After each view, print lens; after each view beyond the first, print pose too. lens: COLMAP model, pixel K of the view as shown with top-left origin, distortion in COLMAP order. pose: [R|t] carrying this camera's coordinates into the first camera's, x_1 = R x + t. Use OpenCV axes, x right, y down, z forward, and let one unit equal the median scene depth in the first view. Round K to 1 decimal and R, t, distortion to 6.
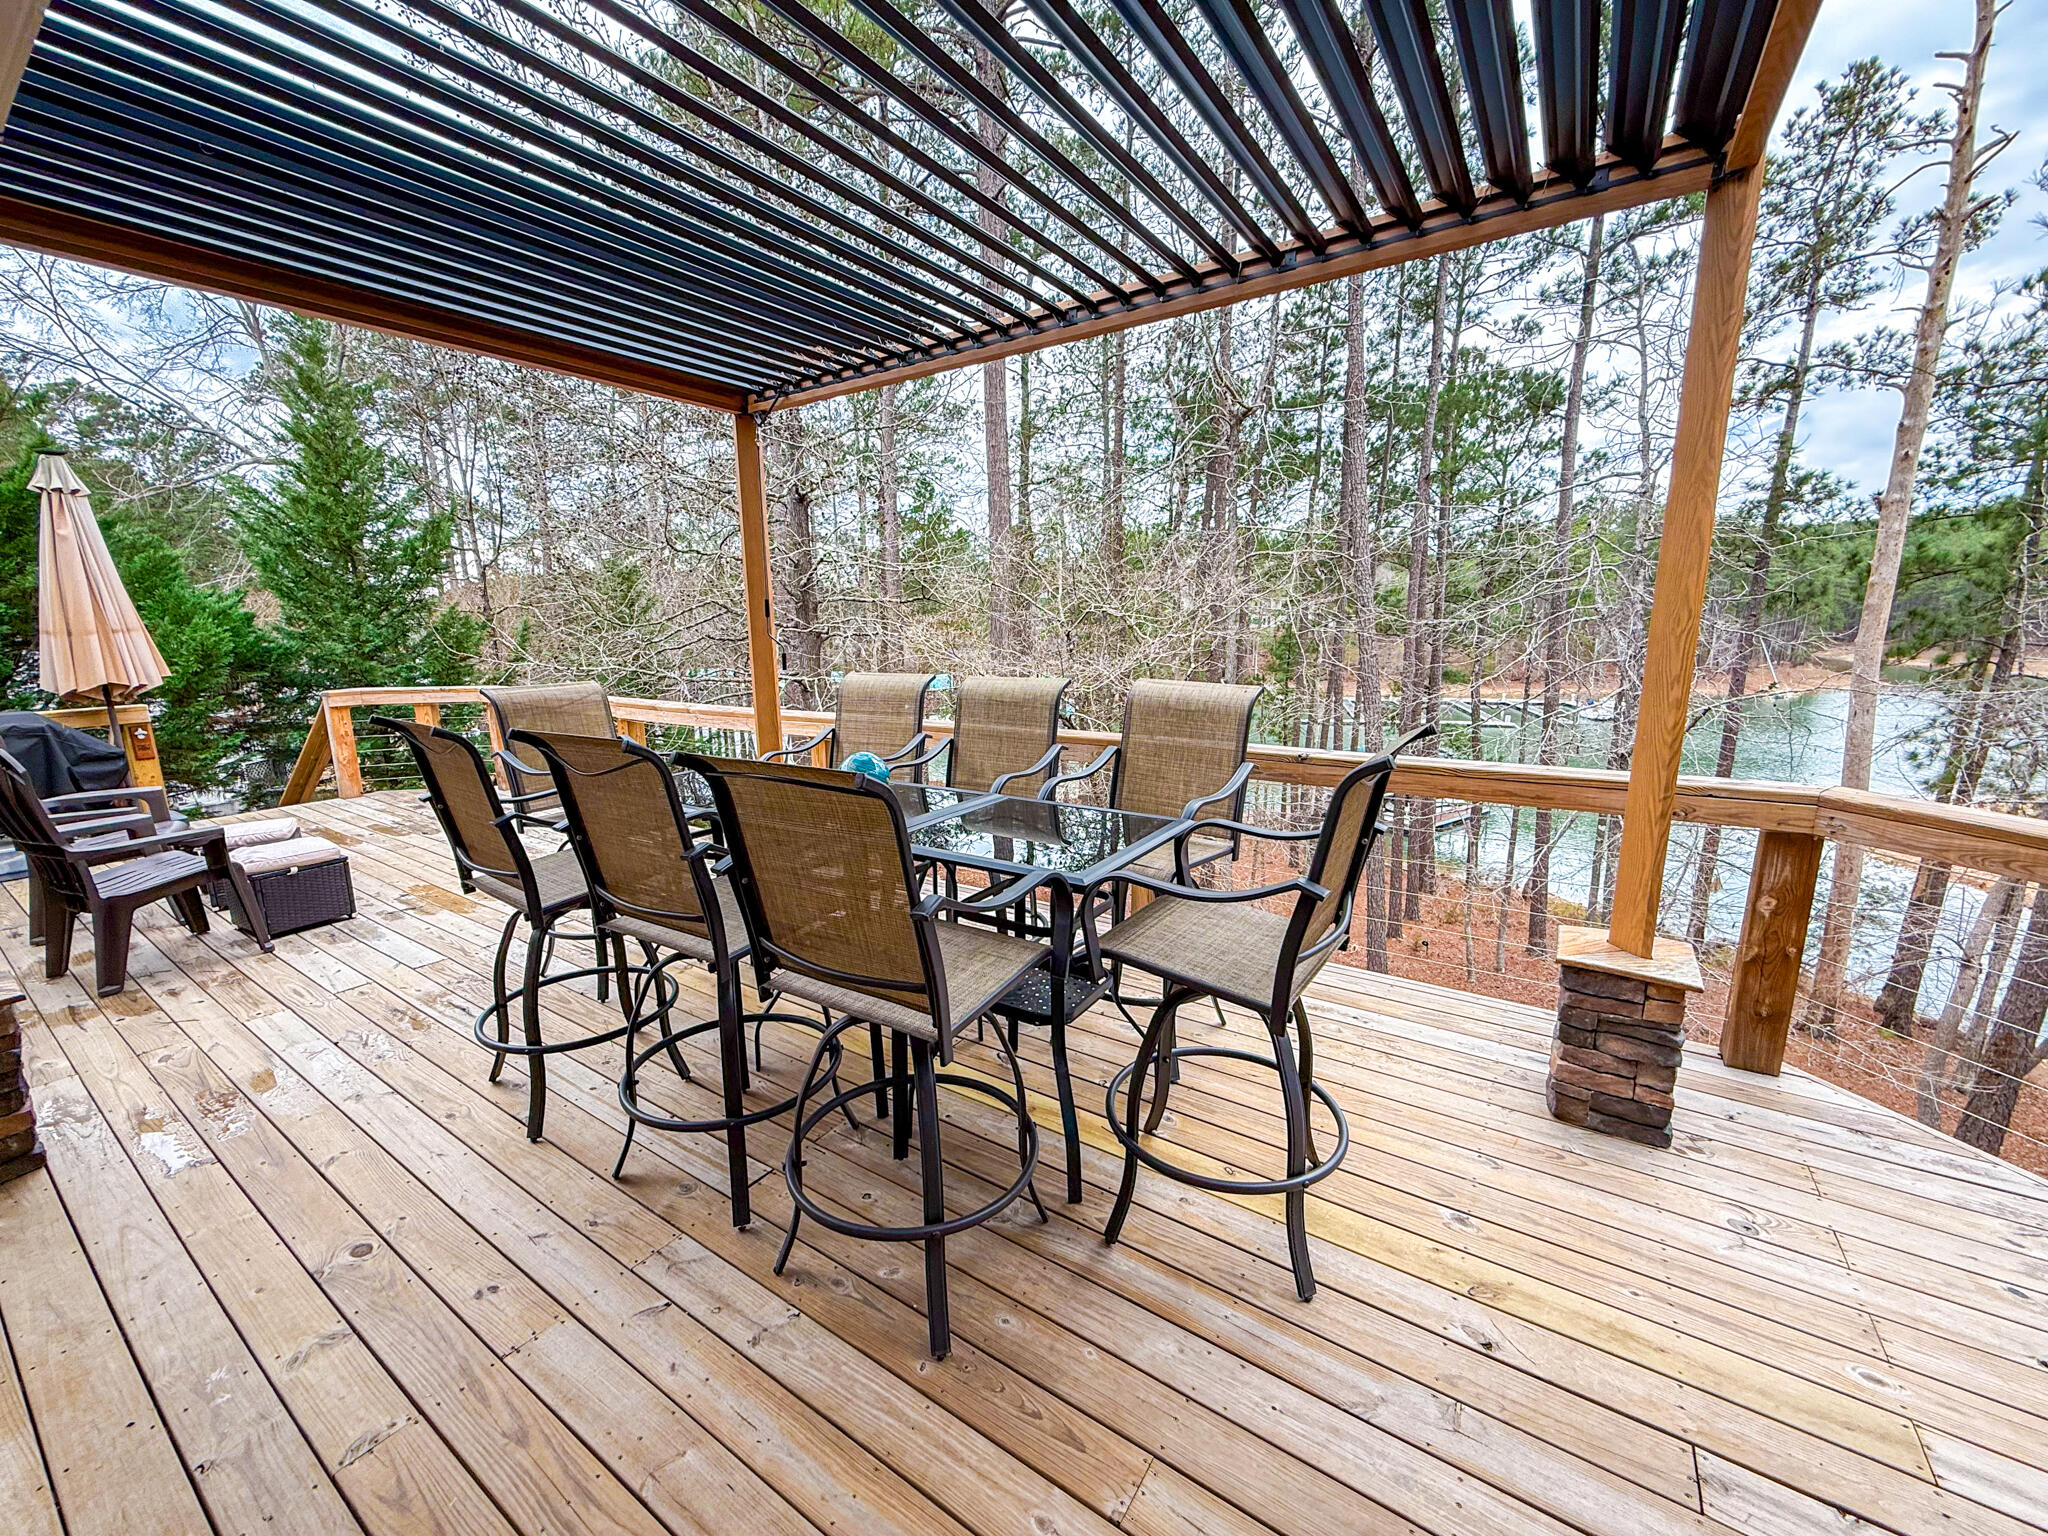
lens RADIAL K [[820.0, 0, 1024.9], [0, 820.0, 758.0], [0, 0, 1]] dist [0.005184, -0.000452]
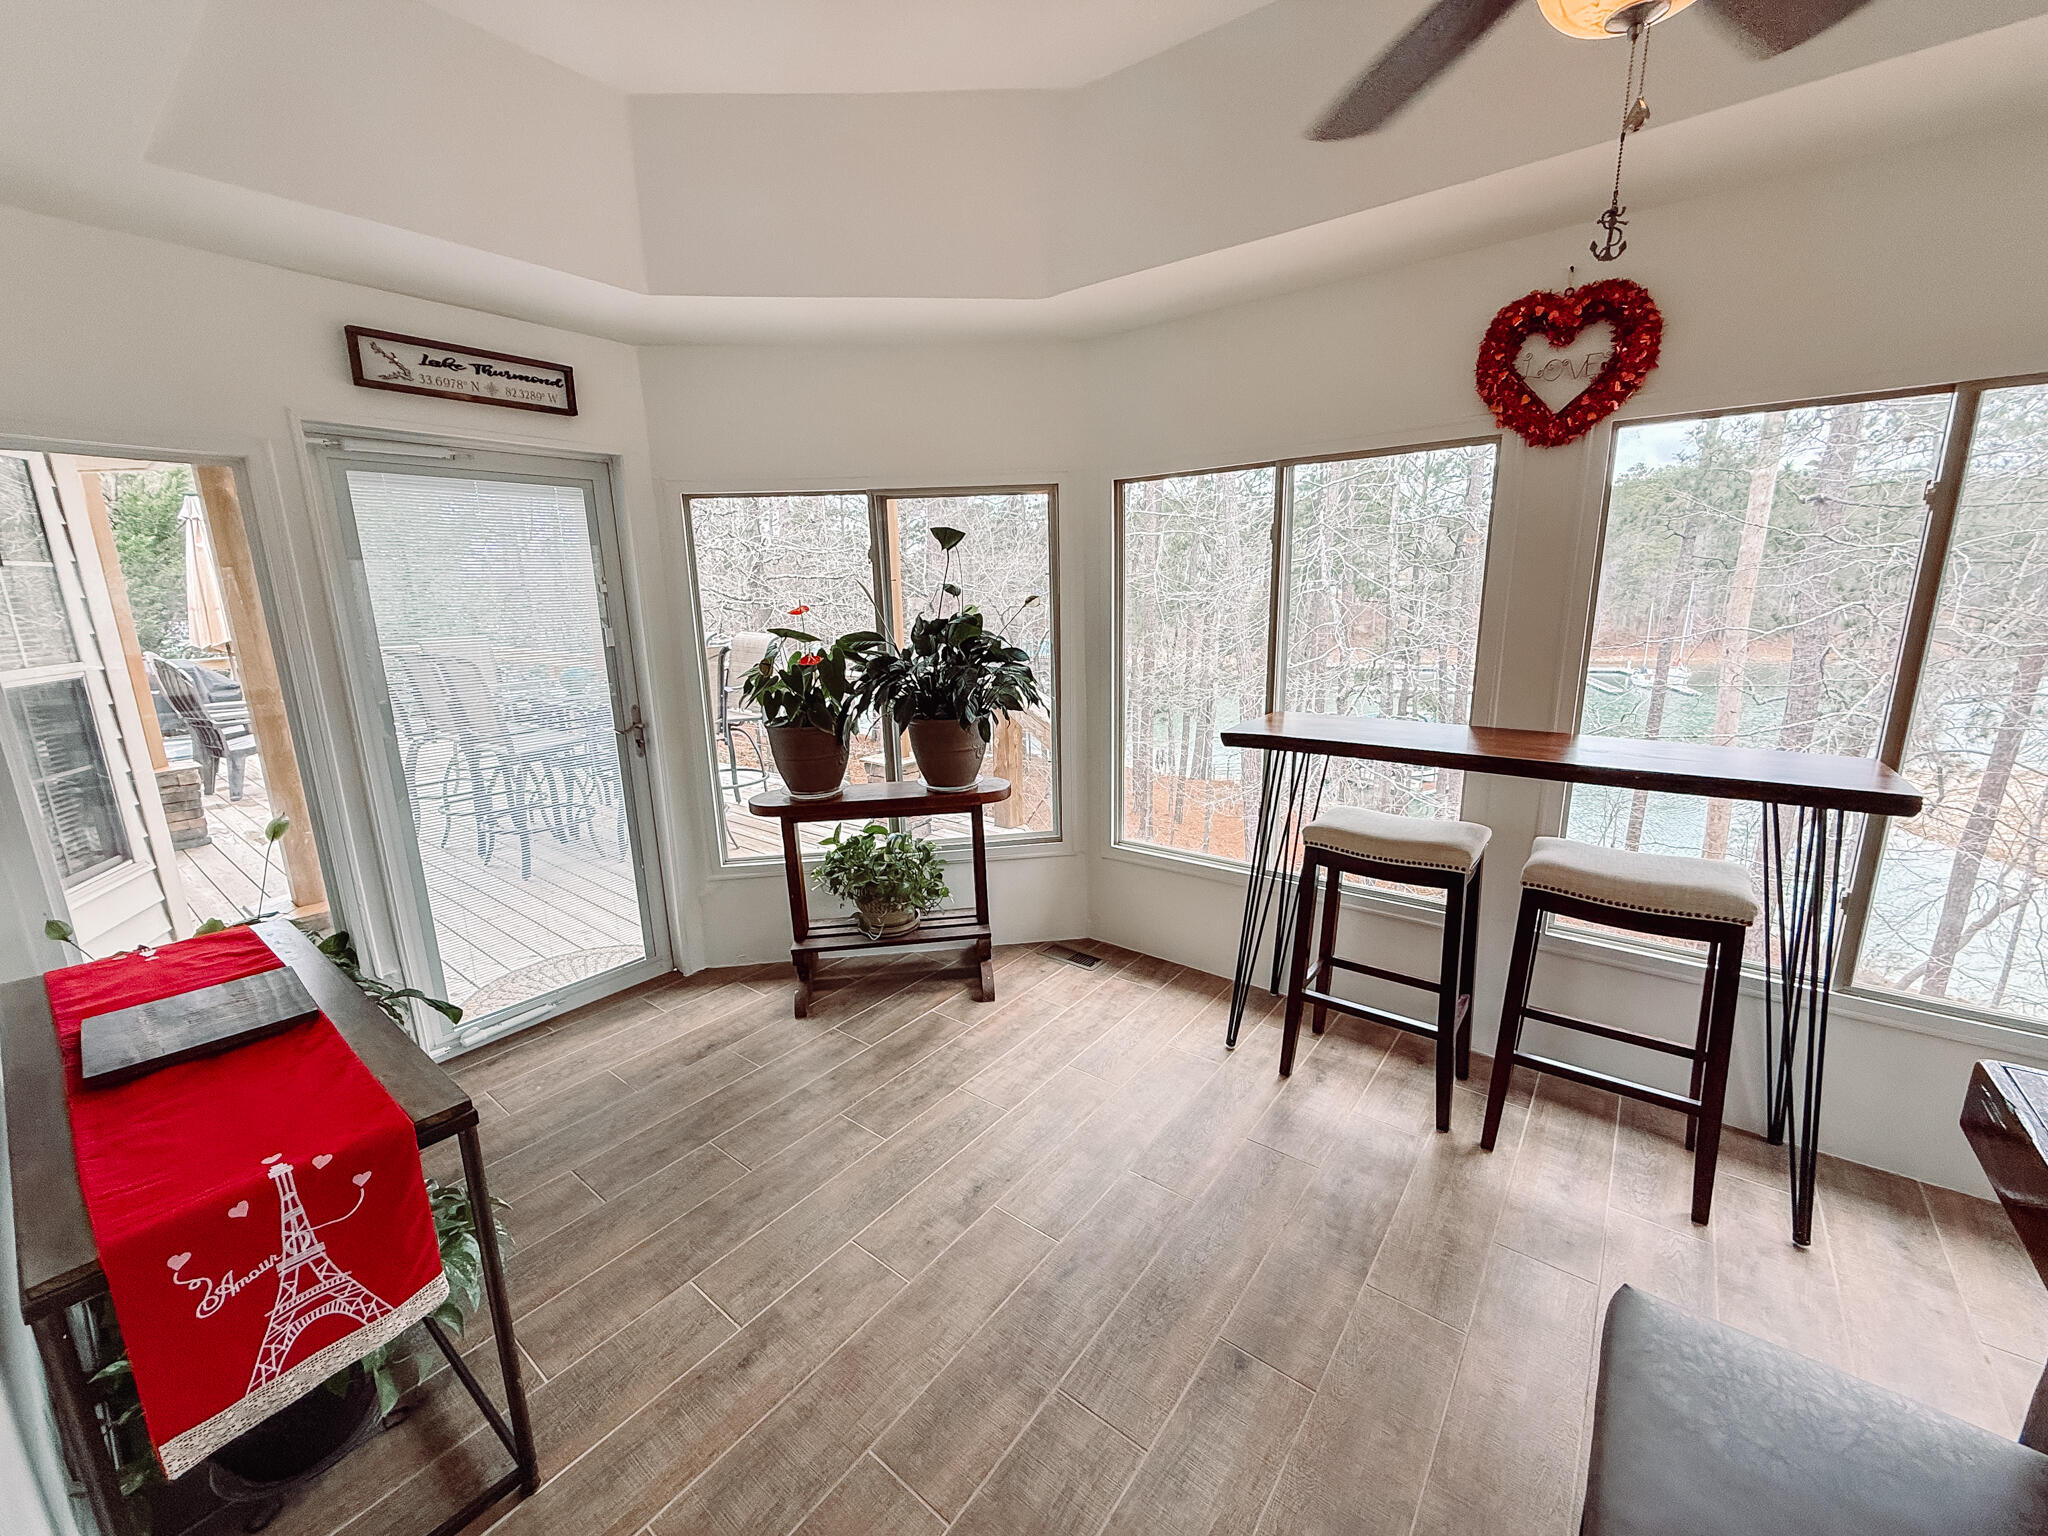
lens RADIAL K [[820.0, 0, 1028.5], [0, 820.0, 757.8], [0, 0, 1]] dist [0.005184, -0.000452]
pose [[0.997922, -0.000885, -0.064434, 0.544249], [0.002495, 0.999687, 0.024908, 0.101216], [0.064392, -0.025017, 0.997611, -0.505571]]
